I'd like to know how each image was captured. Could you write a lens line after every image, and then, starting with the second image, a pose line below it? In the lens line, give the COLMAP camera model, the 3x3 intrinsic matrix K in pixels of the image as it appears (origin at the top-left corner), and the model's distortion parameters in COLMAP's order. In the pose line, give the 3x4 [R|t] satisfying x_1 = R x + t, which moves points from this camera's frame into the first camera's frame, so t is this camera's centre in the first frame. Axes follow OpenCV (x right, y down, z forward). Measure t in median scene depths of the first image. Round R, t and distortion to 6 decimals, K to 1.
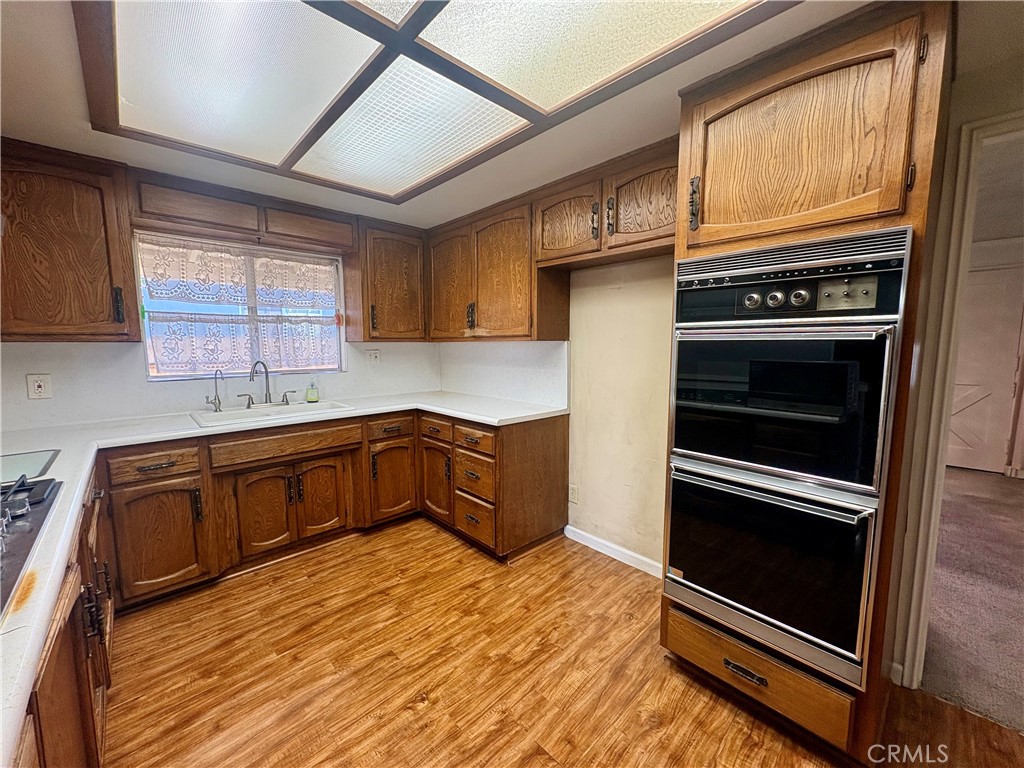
lens RADIAL K [[407.3, 0, 512.0], [0, 407.3, 384.0], [0, 0, 1]] dist [-0.001515, 0.000106]
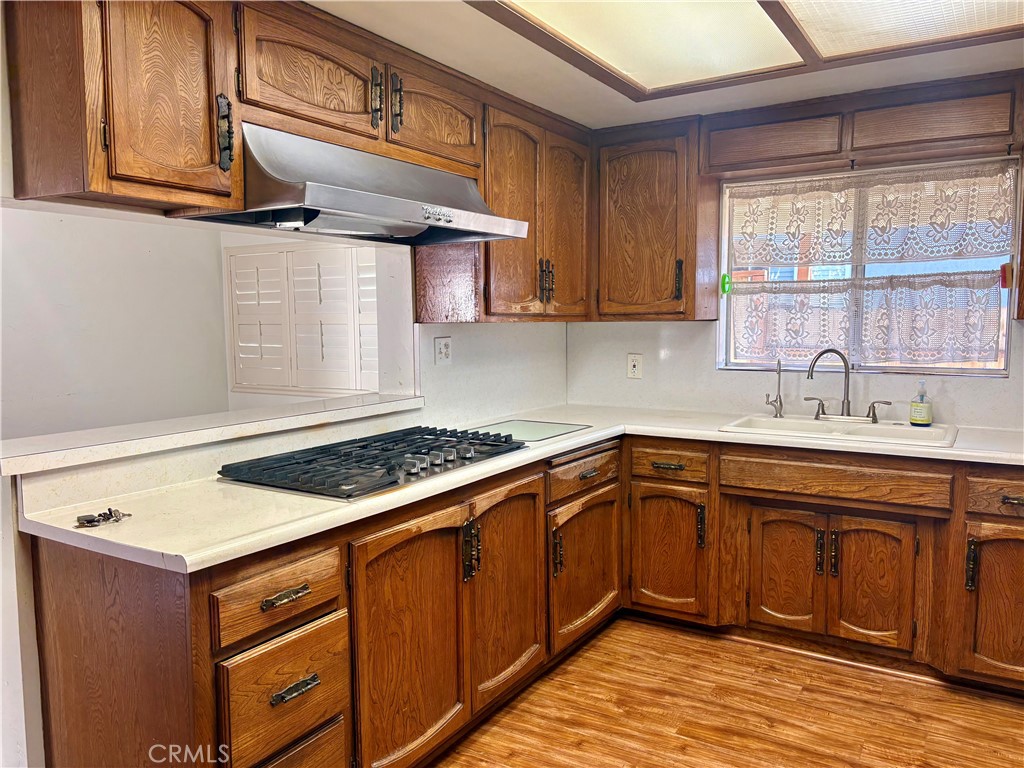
lens RADIAL K [[779.3, 0, 513.5], [0, 779.3, 389.0], [0, 0, 1]] dist [0.023859, -0.003153]
pose [[0.246024, 0.086815, -0.965368, 0.577636], [-0.091635, 0.993603, 0.066001, -0.035727], [0.964922, 0.072223, 0.252405, 0.234091]]
